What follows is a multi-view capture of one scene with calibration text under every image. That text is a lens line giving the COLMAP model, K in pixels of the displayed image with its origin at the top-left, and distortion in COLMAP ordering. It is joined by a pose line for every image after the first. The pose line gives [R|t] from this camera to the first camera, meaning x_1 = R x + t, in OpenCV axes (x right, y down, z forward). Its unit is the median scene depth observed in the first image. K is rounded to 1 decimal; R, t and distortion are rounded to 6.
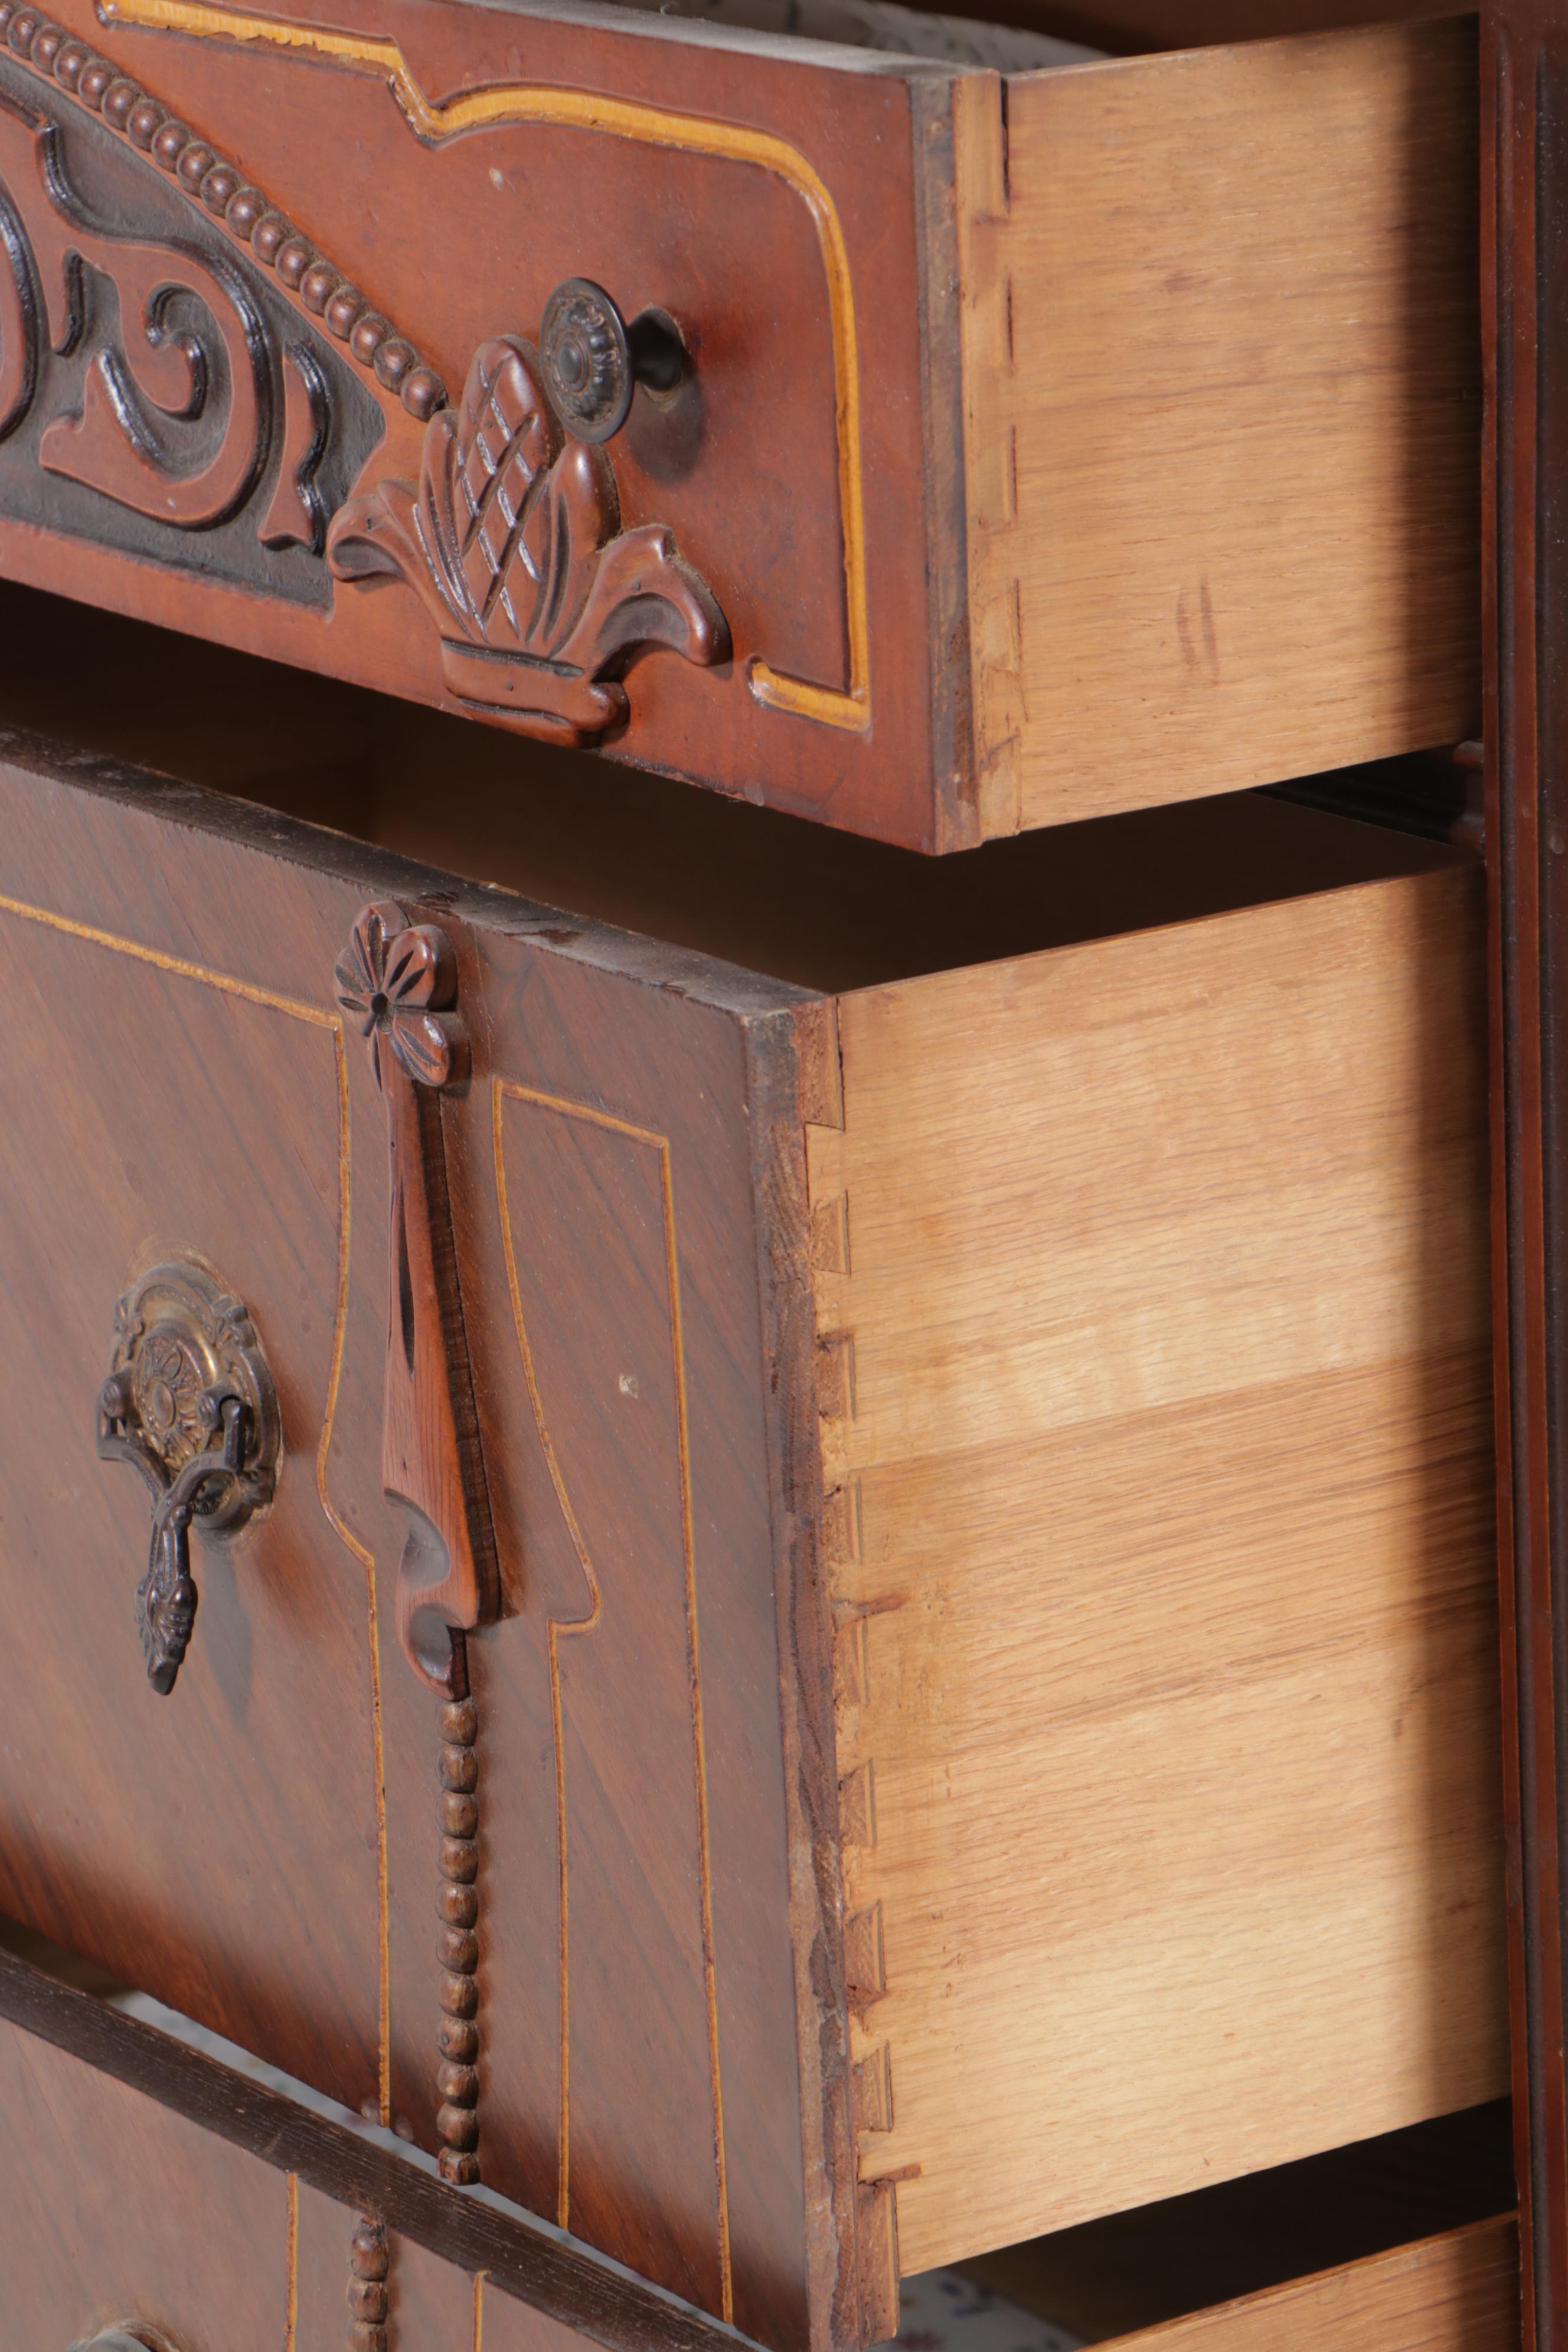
lens RADIAL K [[8872.9, 0, 709.3], [0, 8872.9, 1186.4], [0, 0, 1]] dist [0.741501, 4.098663]
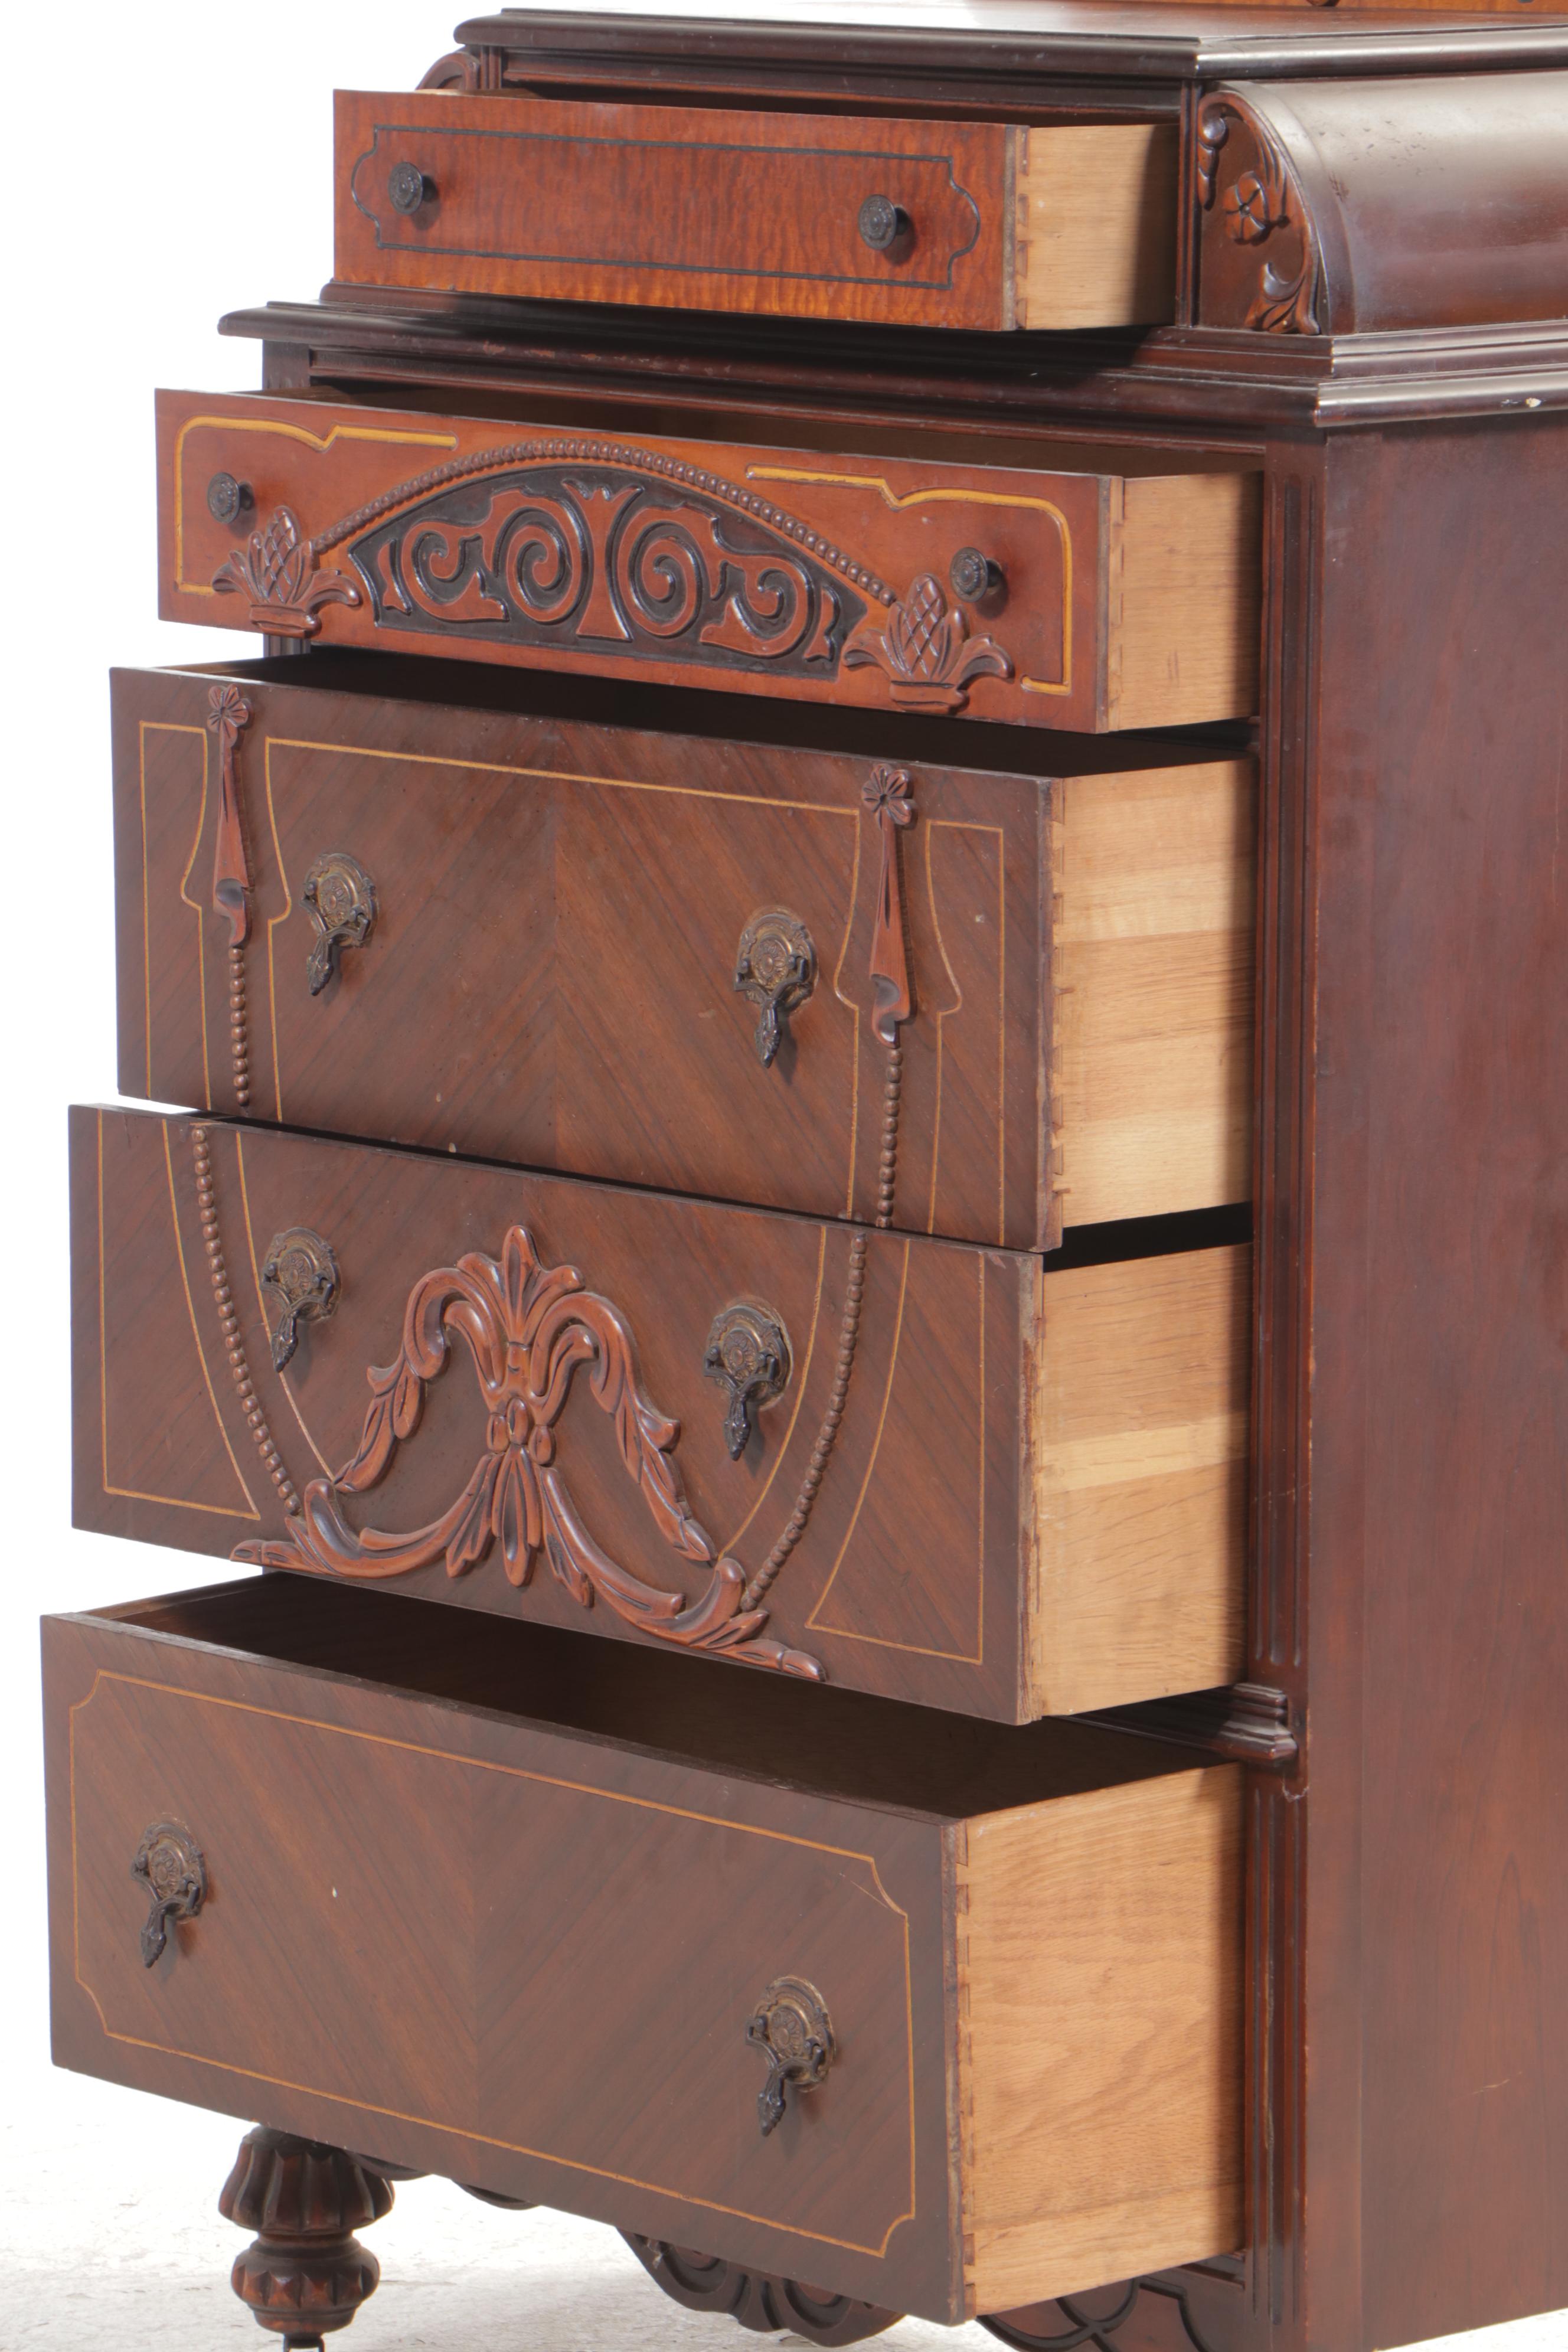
lens RADIAL K [[8872.9, 0, 709.3], [0, 8872.9, 1186.4], [0, 0, 1]] dist [0.741501, 4.098663]
pose [[0.991941, 0.018644, 0.125320, -0.461504], [-0.005699, 0.994679, -0.102869, 0.410445], [-0.126571, 0.101326, 0.986769, -1.873696]]
